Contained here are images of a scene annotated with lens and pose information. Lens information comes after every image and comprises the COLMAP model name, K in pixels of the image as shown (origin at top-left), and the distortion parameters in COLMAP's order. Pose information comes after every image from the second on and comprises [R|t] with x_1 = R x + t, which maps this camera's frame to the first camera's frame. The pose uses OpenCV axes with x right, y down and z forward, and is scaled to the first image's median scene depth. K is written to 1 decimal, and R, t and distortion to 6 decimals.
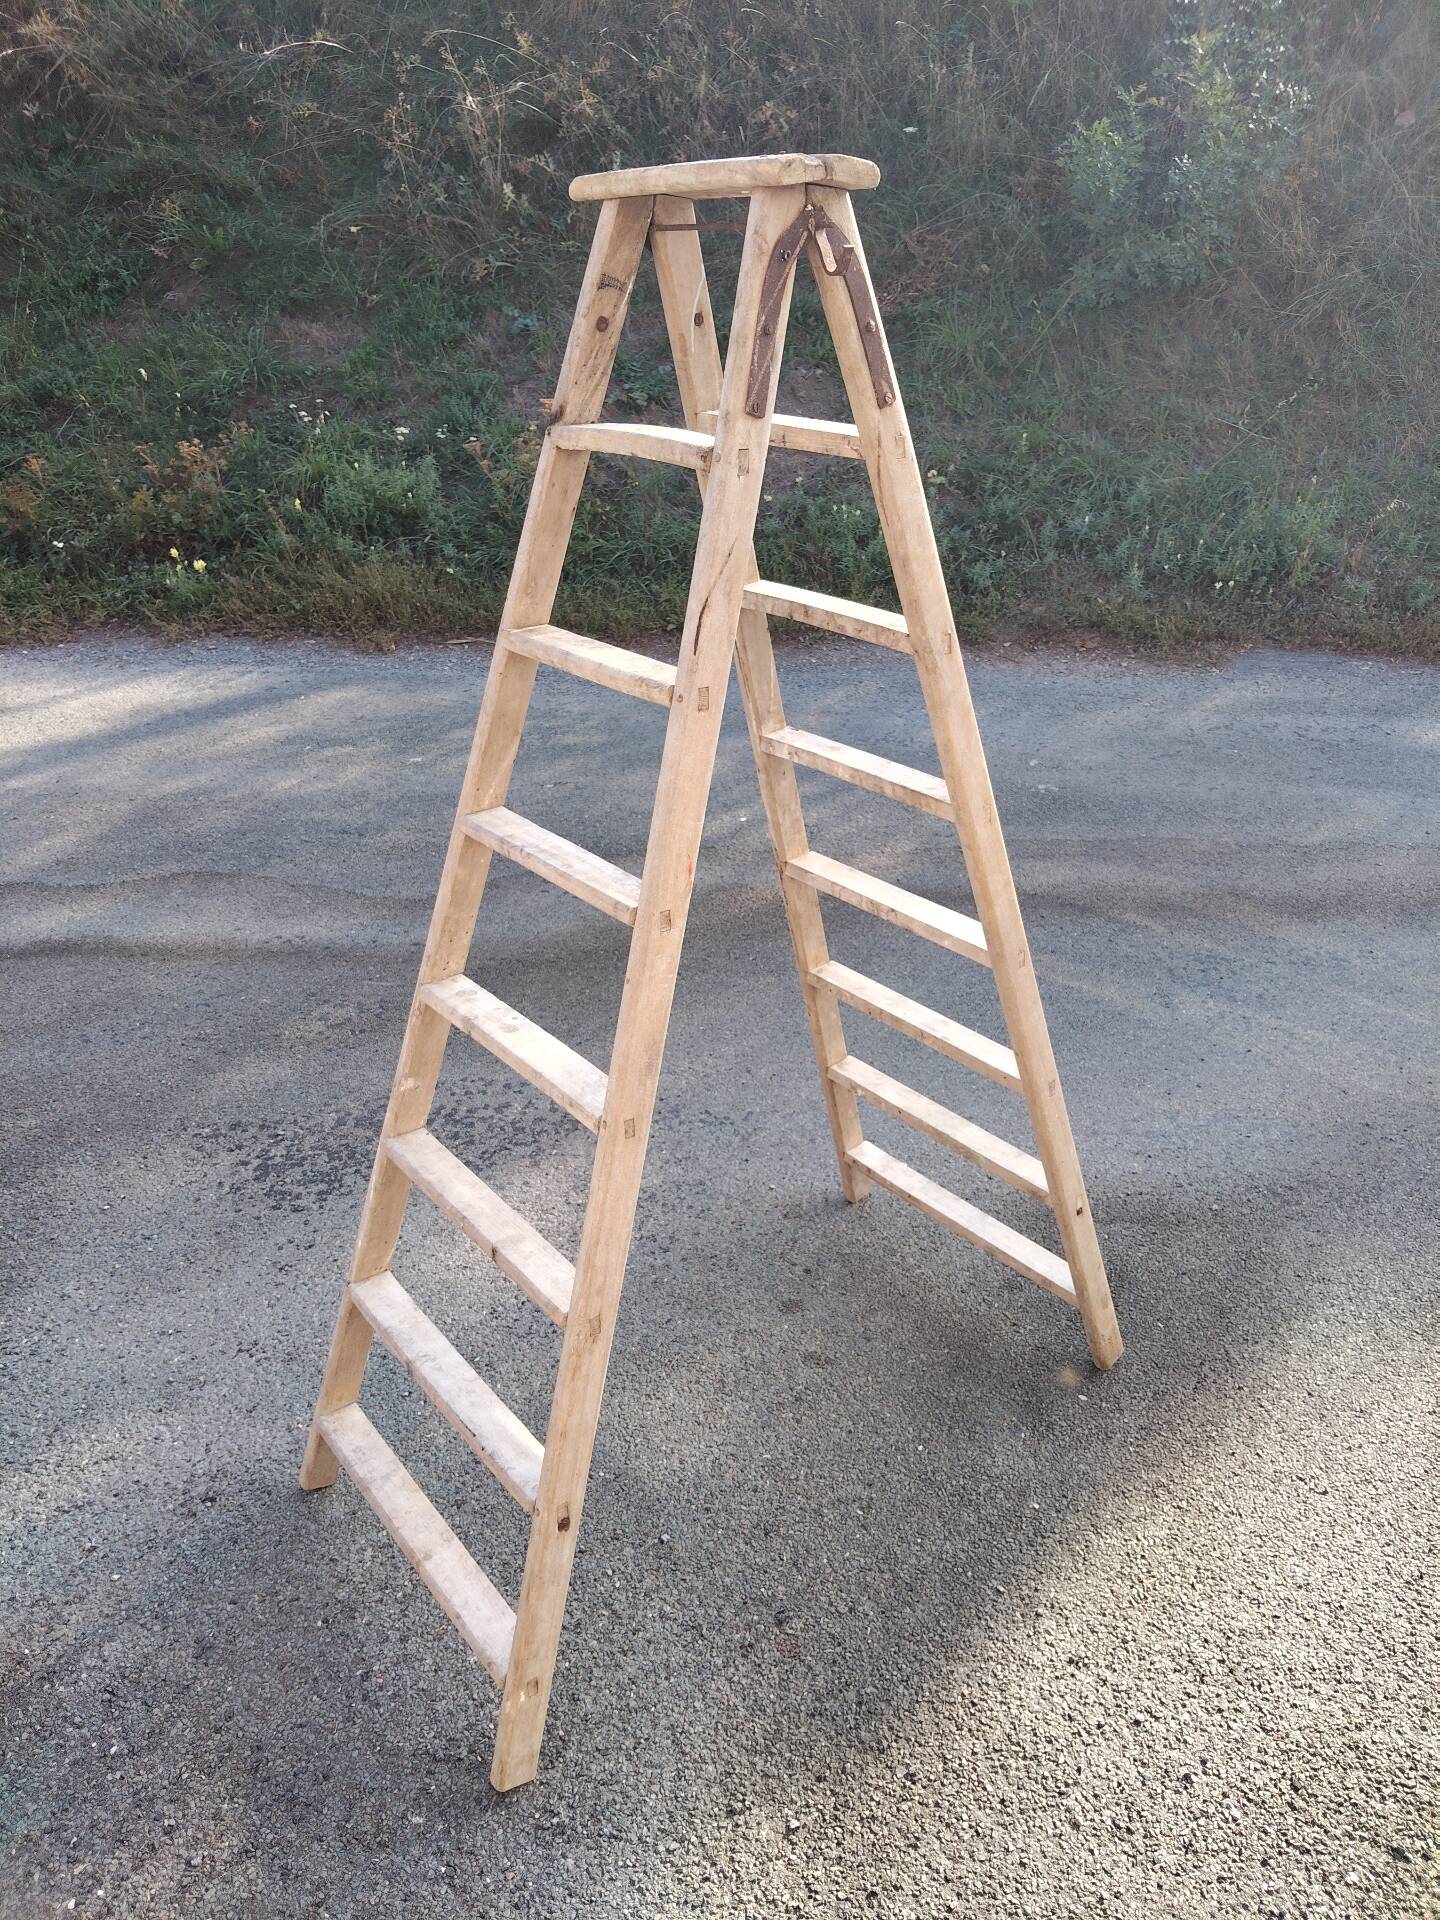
lens RADIAL K [[1445.4, 0, 720.9], [0, 1445.4, 962.0], [0, 0, 1]] dist [0.017055, -0.072117]
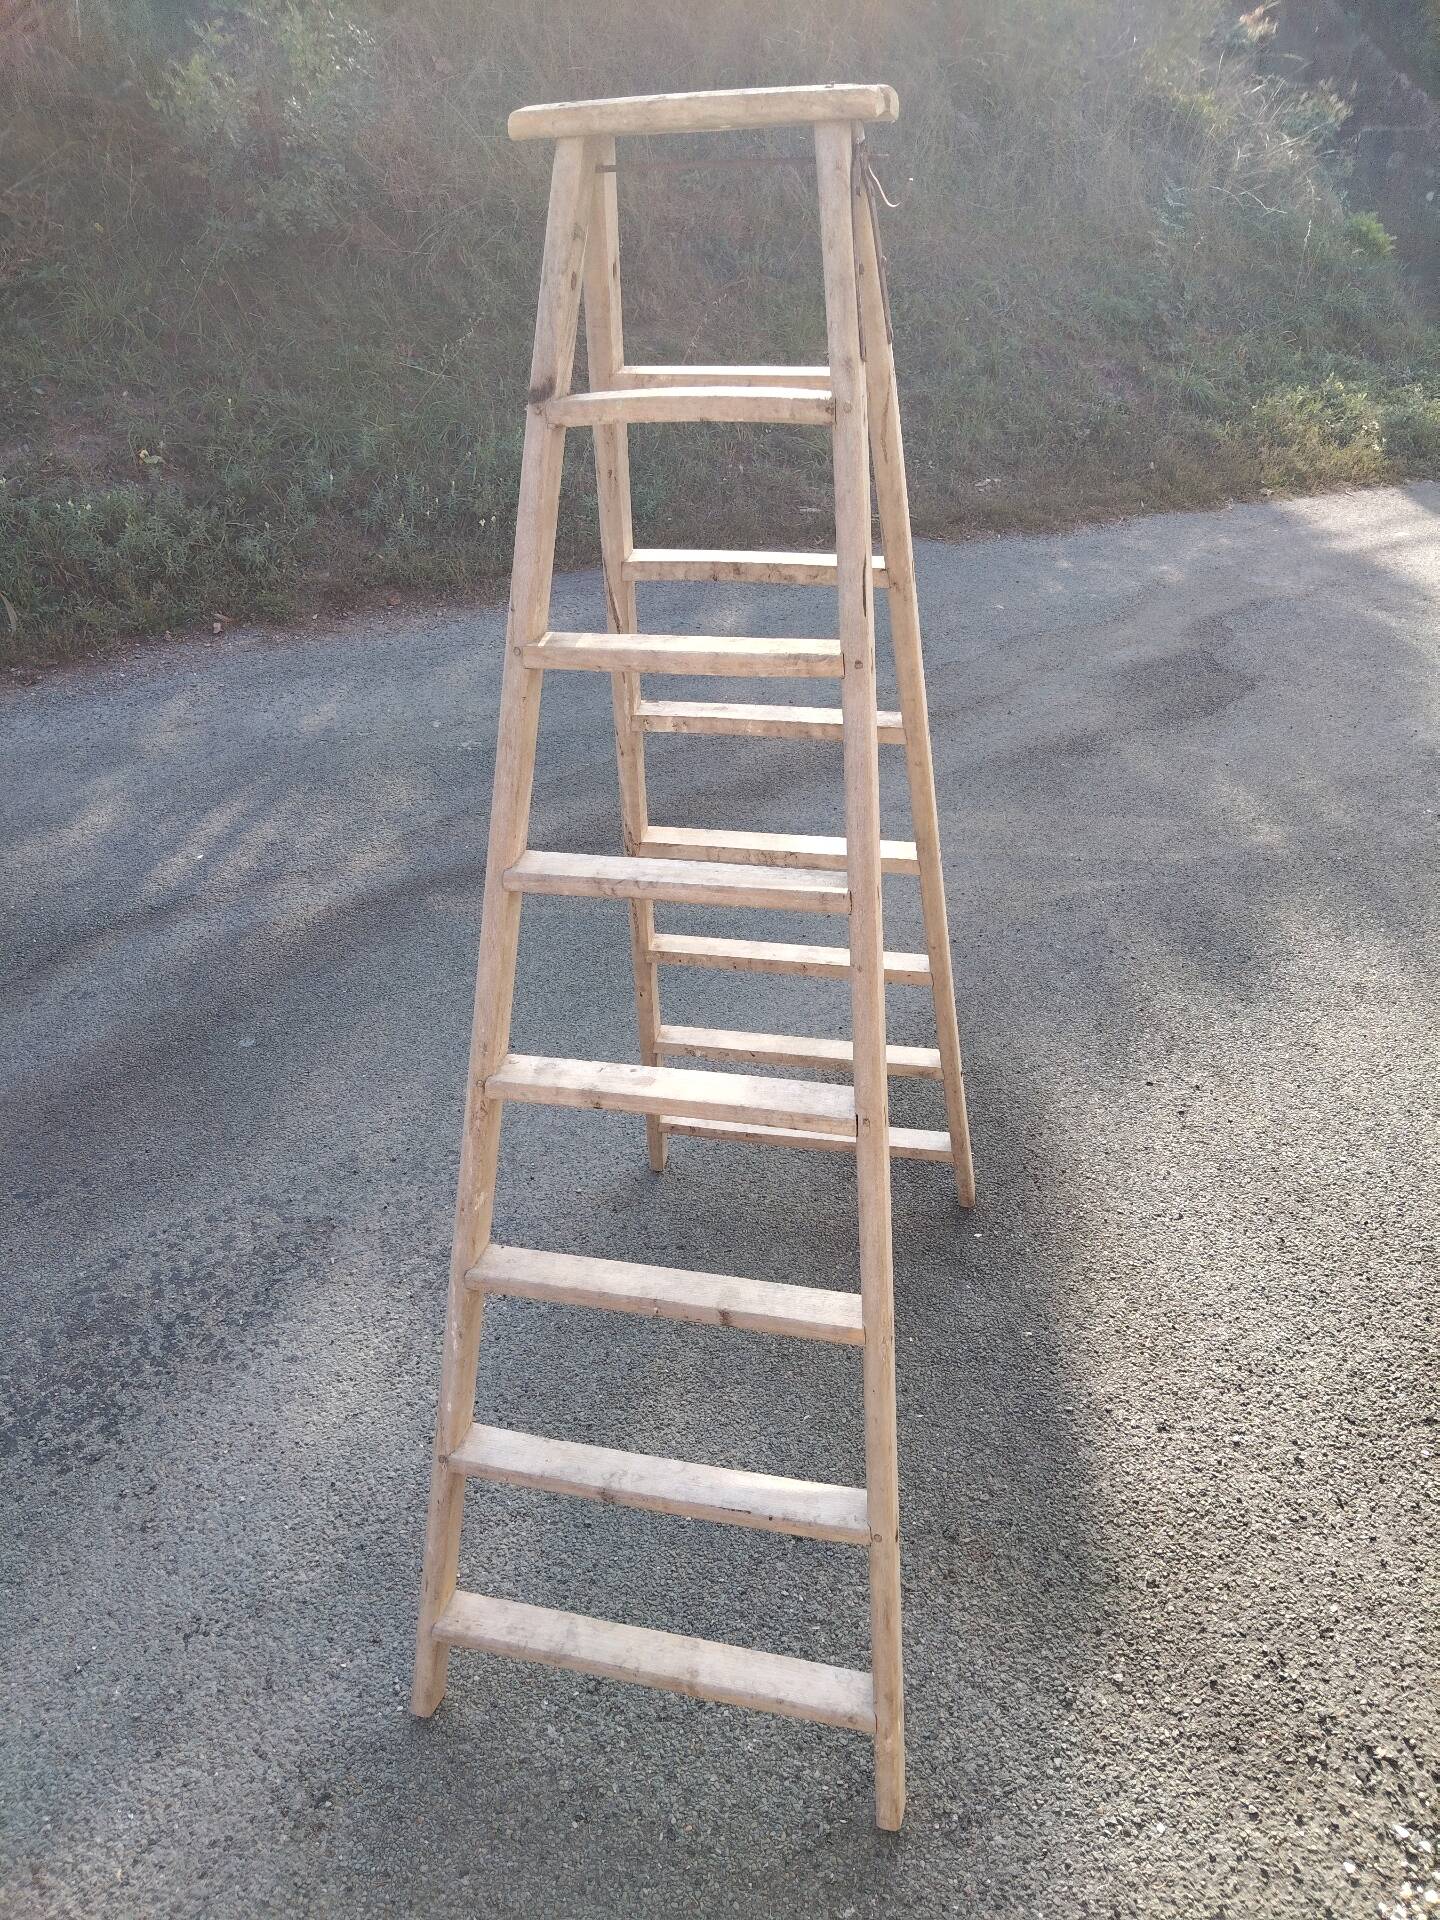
lens RADIAL K [[1445.4, 0, 720.9], [0, 1445.4, 962.0], [0, 0, 1]] dist [0.017055, -0.072117]
pose [[0.782689, -0.319480, 0.534163, -0.221178], [0.304368, 0.945060, 0.119257, -0.045635], [-0.542916, 0.069241, 0.836928, 0.086827]]
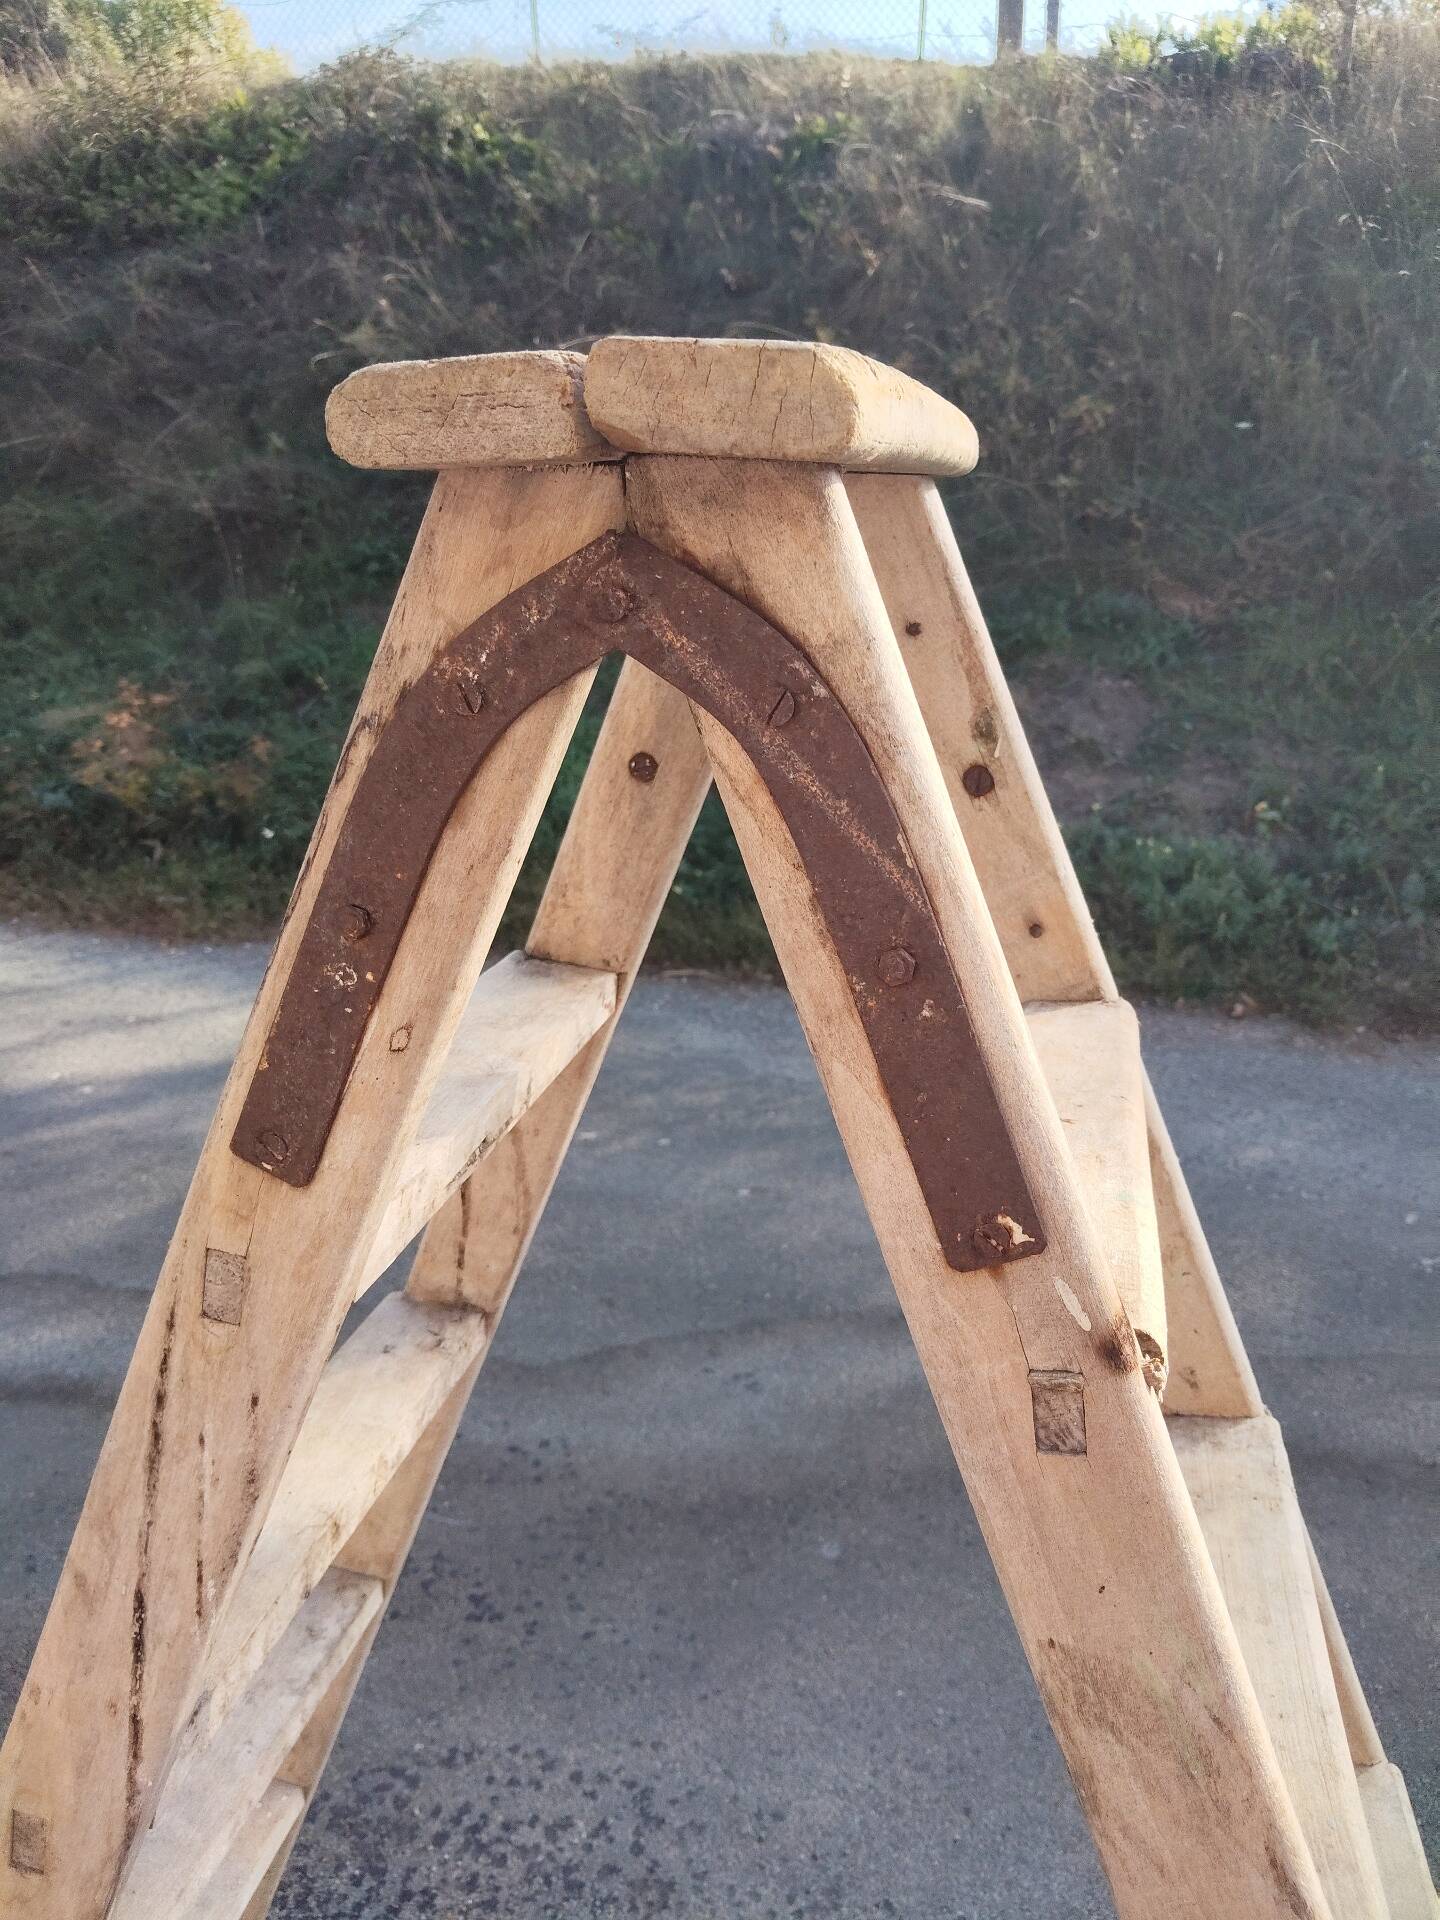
lens RADIAL K [[1441.5, 0, 723.9], [0, 1441.5, 983.0], [0, 0, 1]] dist [-0.035570, -0.009337]
pose [[0.980641, 0.070601, -0.182644, 0.002613], [-0.099939, 0.982565, -0.156775, -0.113225], [0.168391, 0.171994, 0.970599, 0.244599]]
